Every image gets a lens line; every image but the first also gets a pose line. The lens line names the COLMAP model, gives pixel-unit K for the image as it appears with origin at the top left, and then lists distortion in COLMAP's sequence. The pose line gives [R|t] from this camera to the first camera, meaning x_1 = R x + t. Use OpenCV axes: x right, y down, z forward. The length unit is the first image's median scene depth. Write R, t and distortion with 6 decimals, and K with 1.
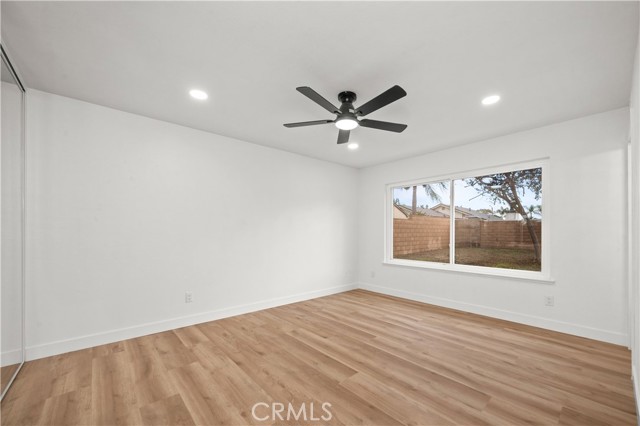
lens RADIAL K [[258.0, 0, 333.8], [0, 258.0, 230.6], [0, 0, 1]] dist [-0.000740, -0.000088]
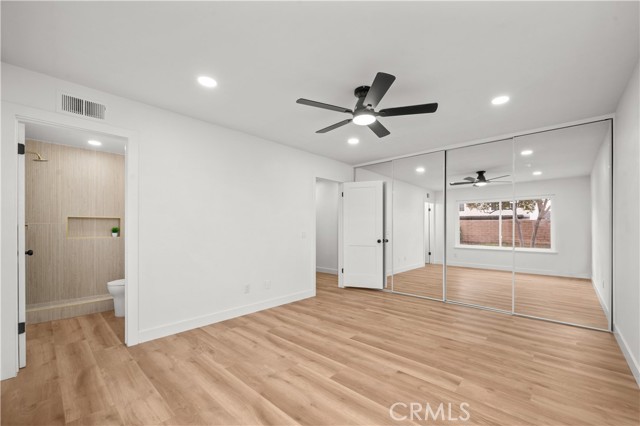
lens RADIAL K [[272.7, 0, 339.2], [0, 272.7, 228.4], [0, 0, 1]] dist [-0.003063, -0.000676]
pose [[-0.992326, -0.001310, -0.123641, 0.271430], [-0.000597, 0.999983, -0.005805, 0.008923], [0.123647, -0.005686, -0.992310, 2.023854]]
